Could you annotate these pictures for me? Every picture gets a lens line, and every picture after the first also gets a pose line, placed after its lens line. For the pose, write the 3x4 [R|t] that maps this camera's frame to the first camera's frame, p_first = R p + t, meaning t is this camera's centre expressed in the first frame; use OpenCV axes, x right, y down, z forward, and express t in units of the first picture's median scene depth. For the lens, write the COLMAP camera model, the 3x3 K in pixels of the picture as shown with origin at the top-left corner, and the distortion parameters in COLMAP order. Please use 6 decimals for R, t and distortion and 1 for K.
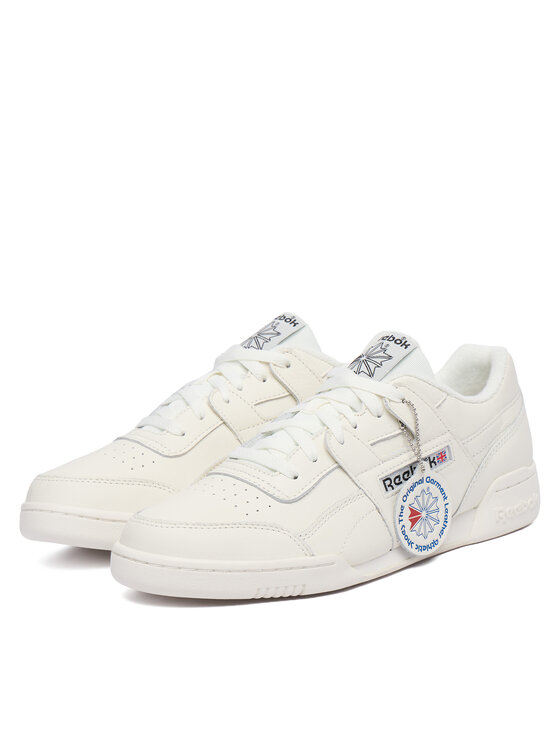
lens RADIAL K [[1821.2, 0, 282.3], [0, 1821.2, 372.3], [0, 0, 1]] dist [-0.058094, 0.000000]
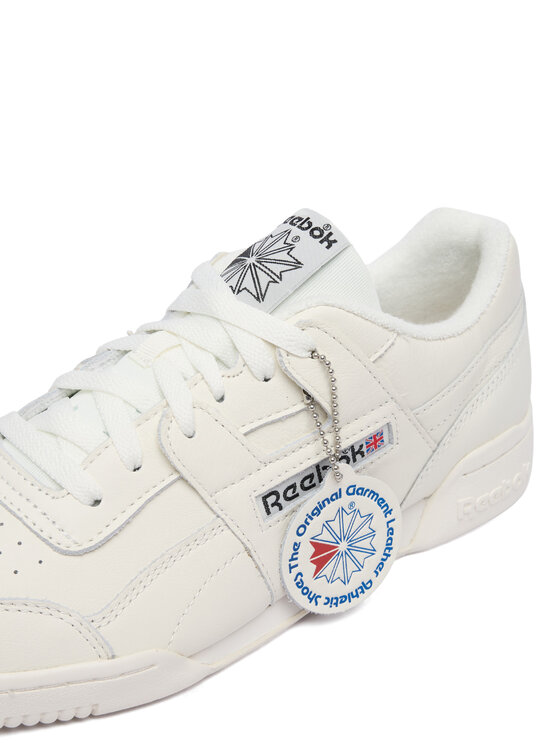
lens RADIAL K [[1181.1, 0, 273.3], [0, 1181.1, 371.5], [0, 0, 1]] dist [-0.061763, 0.000000]
pose [[0.996833, 0.074826, -0.026935, 0.064576], [-0.062577, 0.947036, 0.314972, -0.090789], [0.049076, -0.312289, 0.948719, 0.659314]]
